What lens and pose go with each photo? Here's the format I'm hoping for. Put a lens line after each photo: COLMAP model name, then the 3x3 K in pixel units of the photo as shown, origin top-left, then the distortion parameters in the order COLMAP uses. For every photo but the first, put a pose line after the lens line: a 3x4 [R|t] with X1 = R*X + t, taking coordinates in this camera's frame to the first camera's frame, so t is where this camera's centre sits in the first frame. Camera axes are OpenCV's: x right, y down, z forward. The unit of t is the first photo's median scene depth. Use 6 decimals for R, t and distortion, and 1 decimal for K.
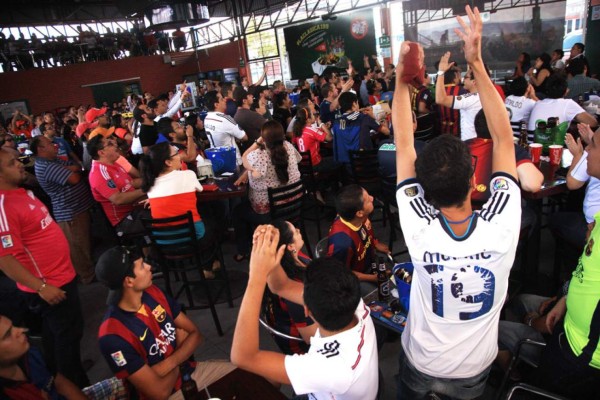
lens RADIAL K [[417.7, 0, 303.4], [0, 417.7, 200.7], [0, 0, 1]] dist [-0.108061, 0.062226]
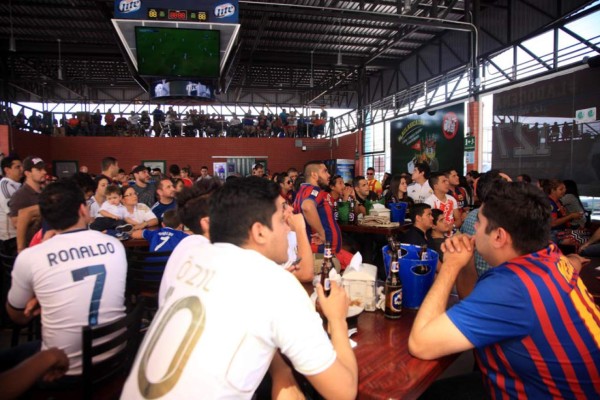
lens RADIAL K [[417.7, 0, 299.3], [0, 417.7, 197.7], [0, 0, 1]] dist [-0.108061, 0.062226]
pose [[0.856634, 0.152234, -0.492953, 0.538659], [-0.258512, 0.953530, -0.154764, -0.156364], [0.446485, 0.260010, 0.856181, 0.395315]]
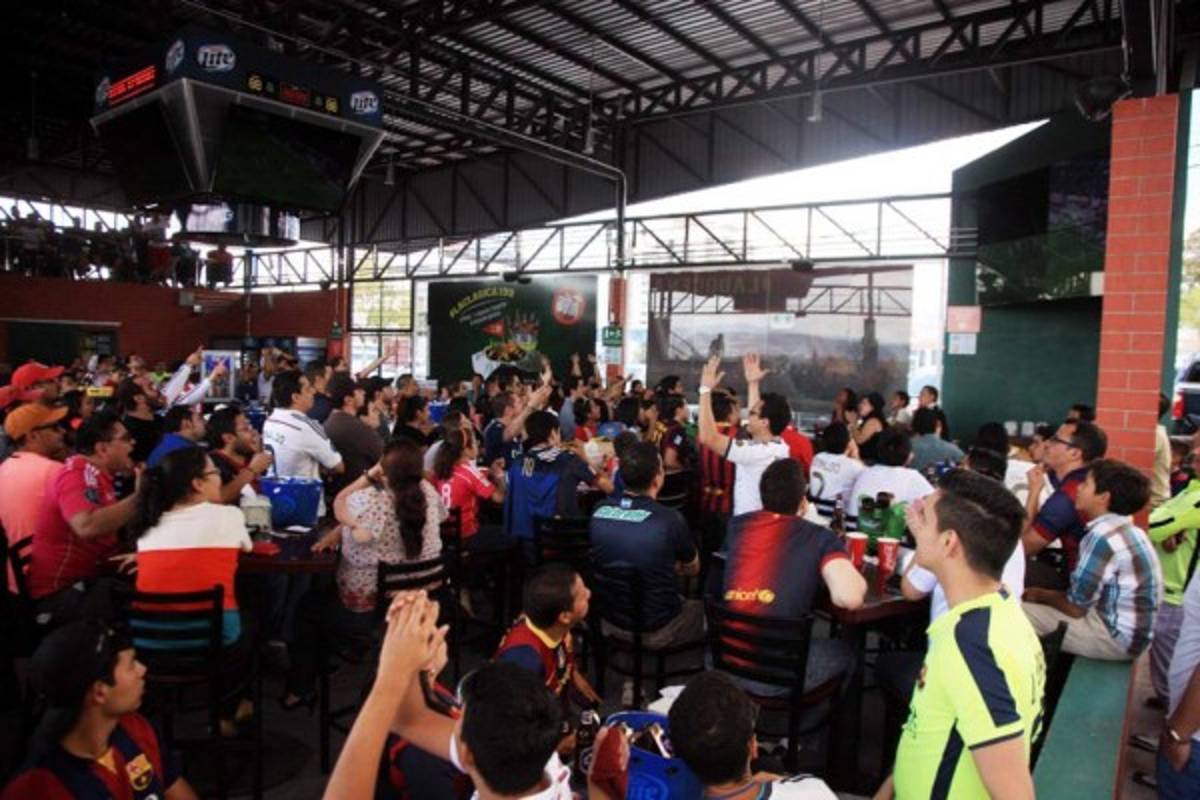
lens RADIAL K [[835.4, 0, 598.7], [0, 835.4, 407.0], [0, 0, 1]] dist [-0.108061, 0.062226]
pose [[0.971615, 0.148185, 0.184408, -0.019736], [-0.093397, 0.956467, -0.276492, 0.023451], [-0.217352, 0.251421, 0.943157, -0.046205]]
